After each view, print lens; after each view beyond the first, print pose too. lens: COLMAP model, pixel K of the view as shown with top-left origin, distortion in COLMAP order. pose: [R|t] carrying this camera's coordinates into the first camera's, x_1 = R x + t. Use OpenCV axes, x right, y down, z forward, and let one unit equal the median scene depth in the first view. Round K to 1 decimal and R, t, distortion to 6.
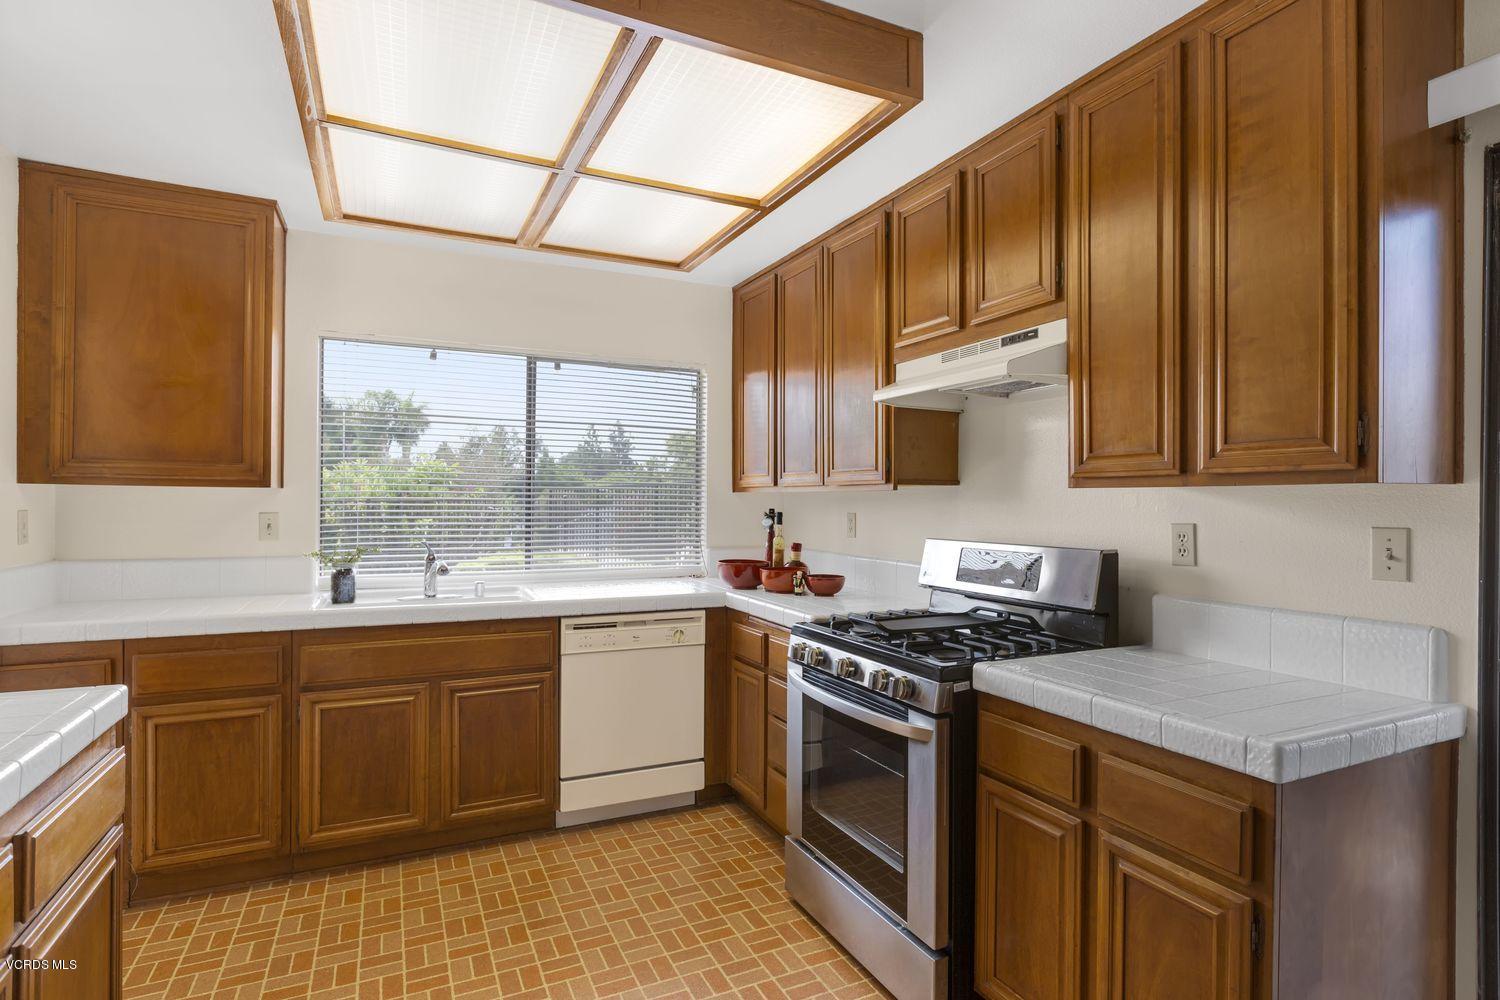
lens RADIAL K [[762.0, 0, 756.6], [0, 762.0, 499.8], [0, 0, 1]] dist [-0.004514, -0.000402]
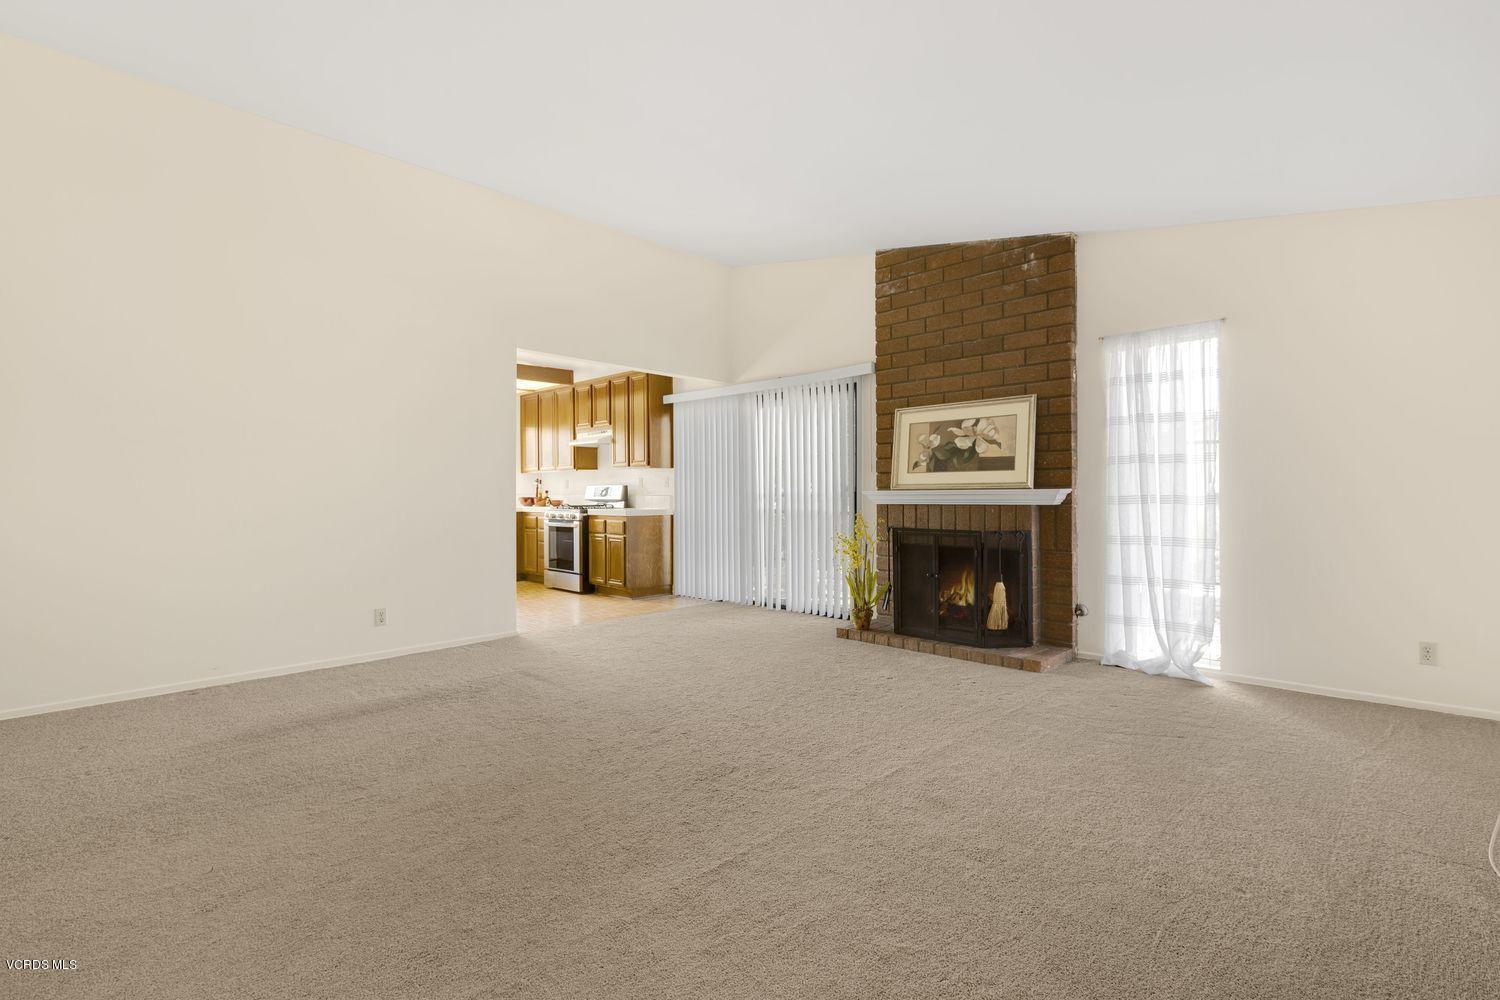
lens RADIAL K [[762.0, 0, 753.0], [0, 762.0, 486.7], [0, 0, 1]] dist [-0.004514, -0.000402]
pose [[0.949815, -0.008868, 0.312685, -0.220050], [0.008741, 0.999960, 0.001808, 0.094505], [-0.312689, 0.001016, 0.949855, -4.064021]]
